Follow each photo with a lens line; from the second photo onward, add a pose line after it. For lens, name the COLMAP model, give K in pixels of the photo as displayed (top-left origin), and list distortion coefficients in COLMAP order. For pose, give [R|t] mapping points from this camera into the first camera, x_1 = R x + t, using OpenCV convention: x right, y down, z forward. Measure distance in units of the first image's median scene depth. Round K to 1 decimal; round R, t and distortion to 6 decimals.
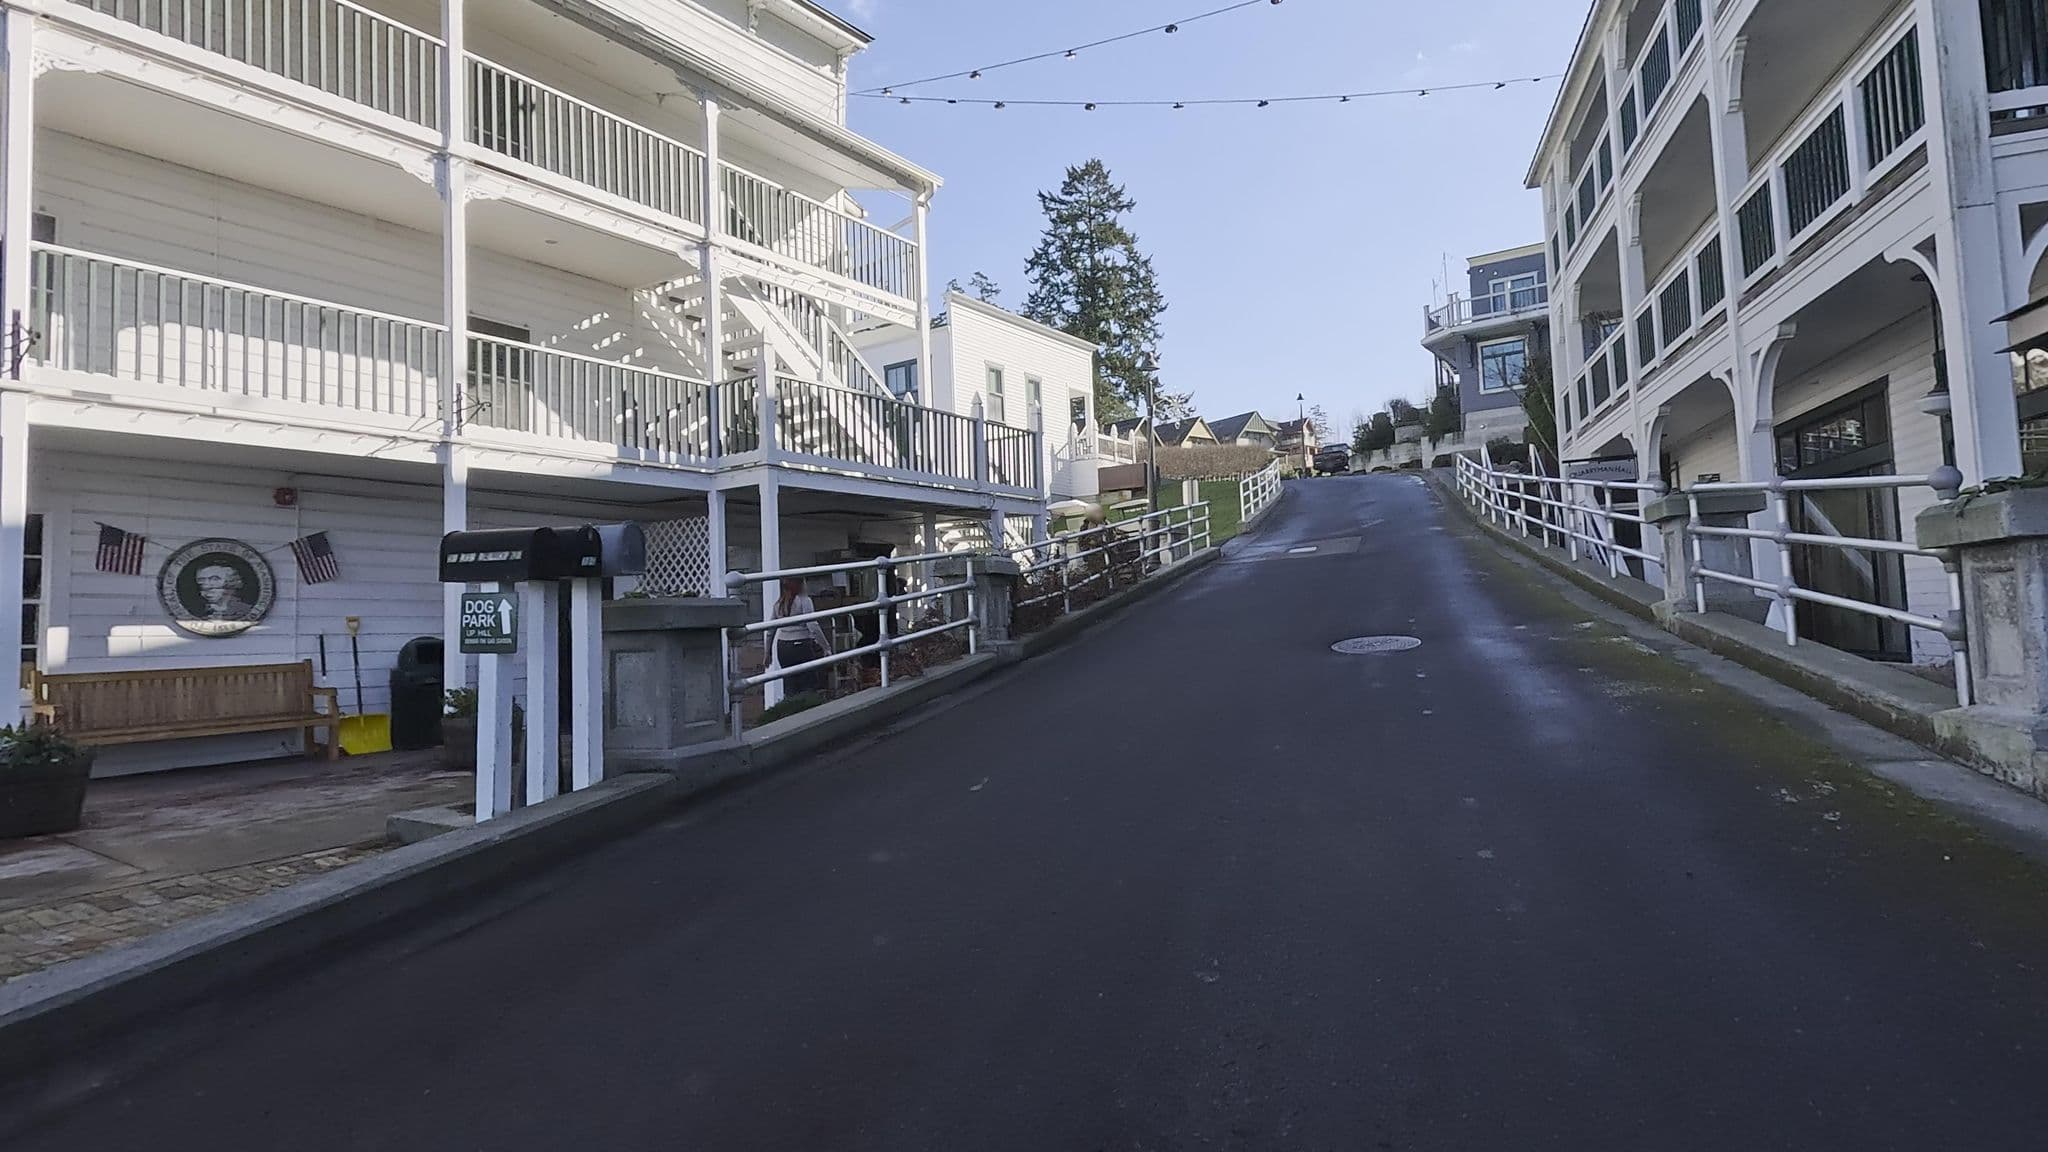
lens RADIAL K [[1090.3, 0, 1018.1], [0, 1090.3, 578.9], [0, 0, 1]] dist [-0.004847, -0.005480]
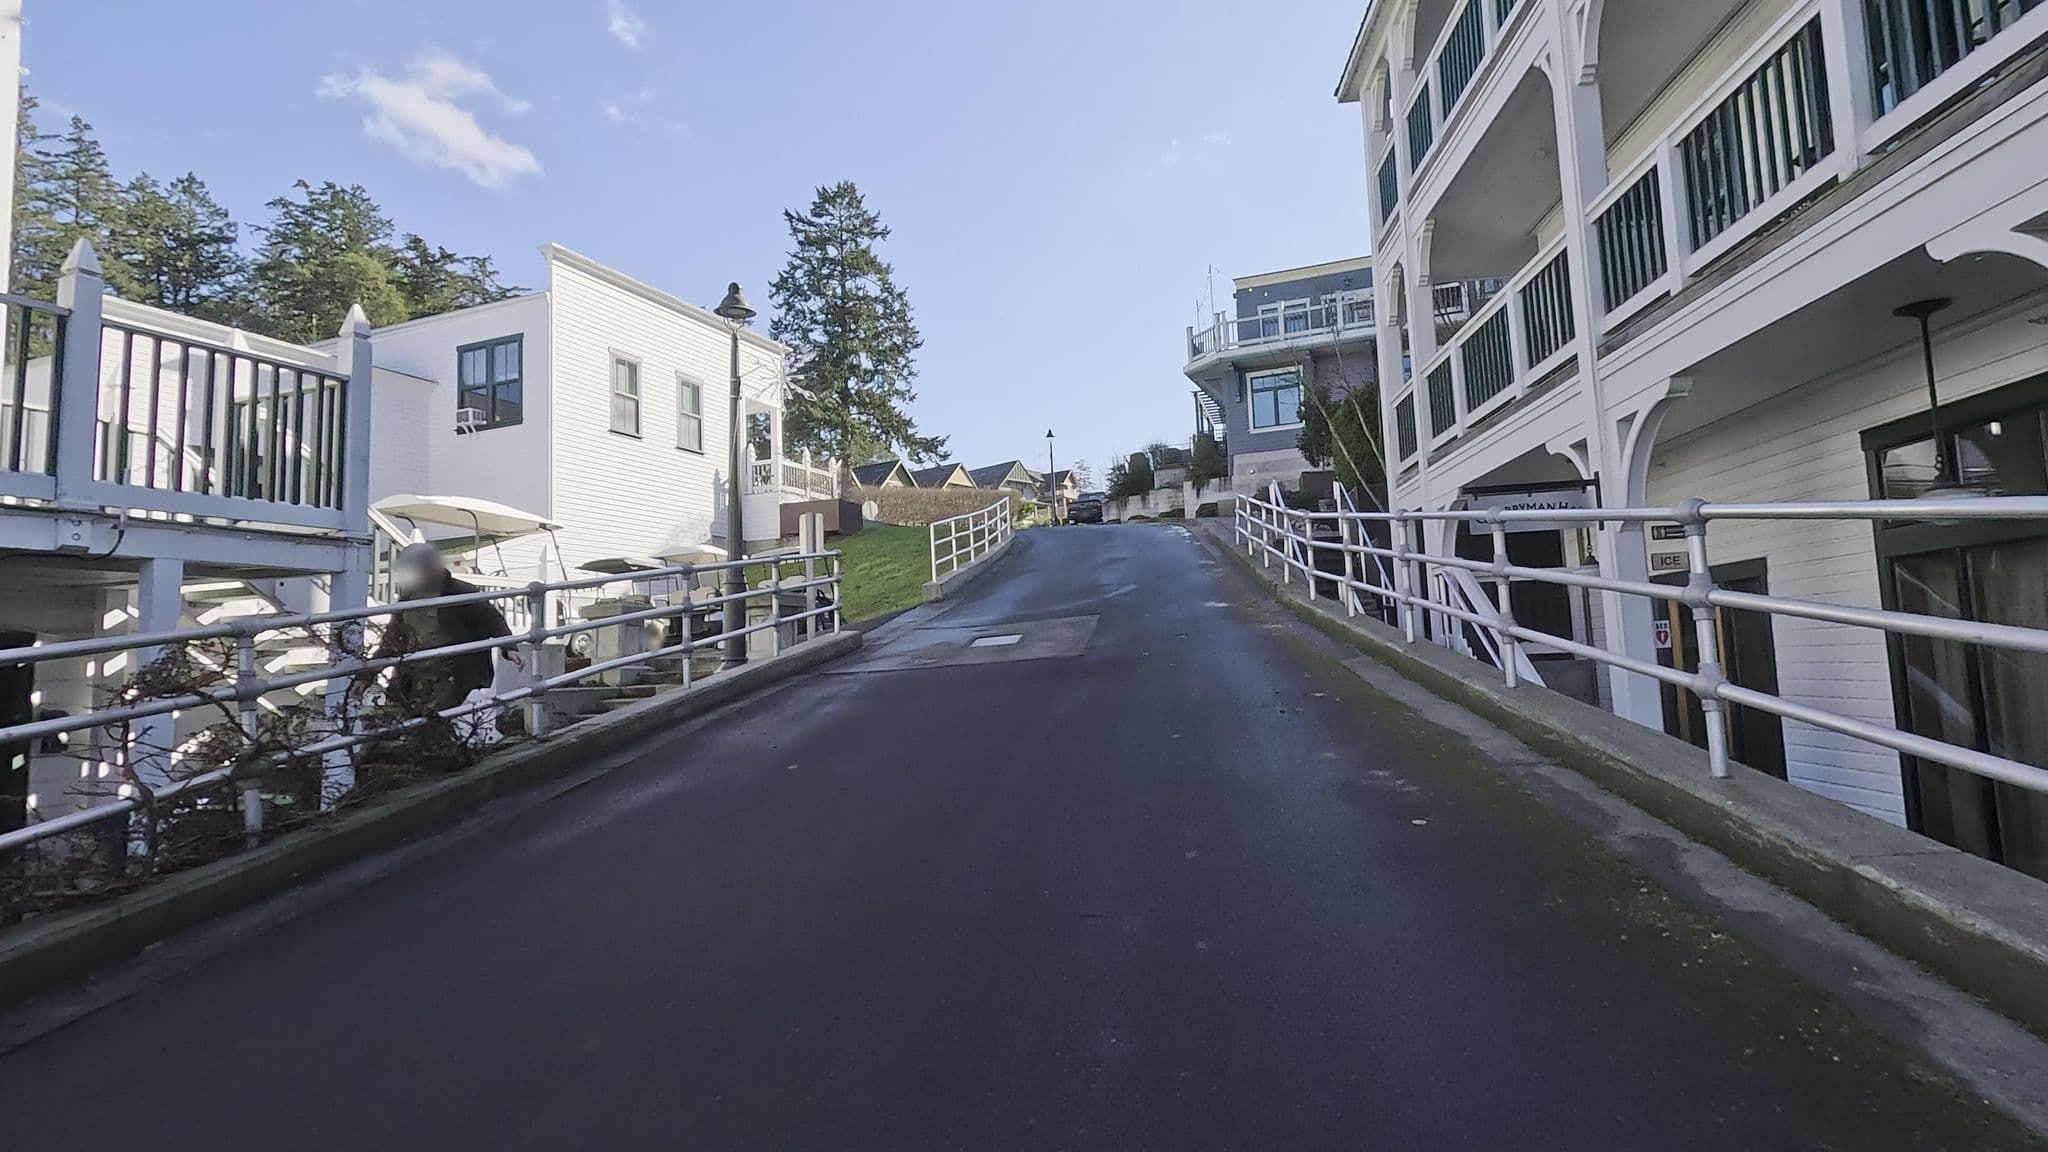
lens RADIAL K [[1090.3, 0, 1033.7], [0, 1090.3, 569.4], [0, 0, 1]] dist [-0.004847, -0.005480]
pose [[0.975165, 0.021145, 0.220468, 0.178862], [-0.009270, 0.998457, -0.054758, -0.037771], [-0.221285, 0.051354, 0.973856, 0.511997]]
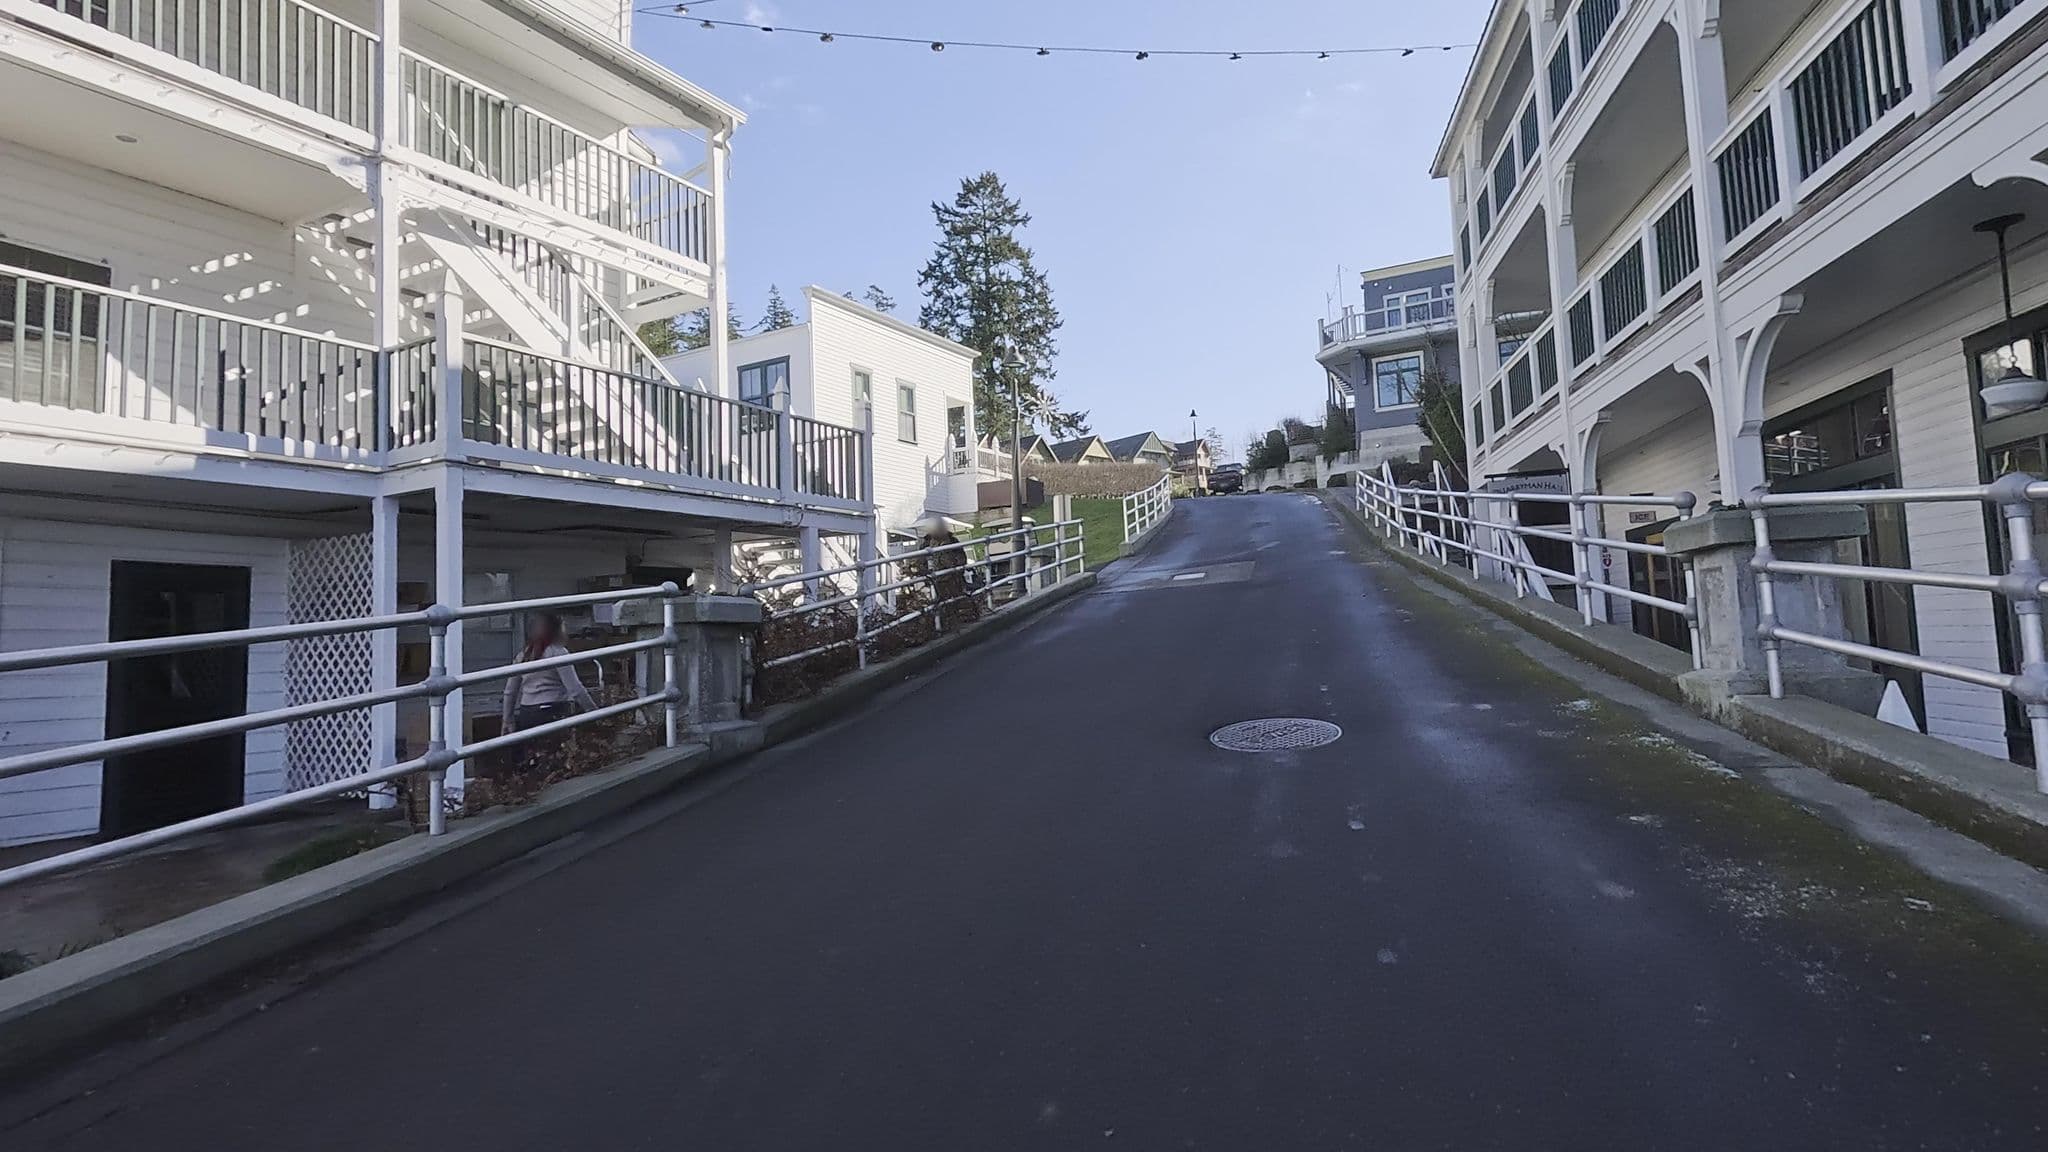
lens RADIAL K [[1090.3, 0, 1025.6], [0, 1090.3, 577.6], [0, 0, 1]] dist [-0.004847, -0.005480]
pose [[0.995263, 0.004373, 0.097124, 0.056015], [-0.002587, 0.999825, -0.018507, -0.010943], [-0.097188, 0.018168, 0.995100, 0.175733]]
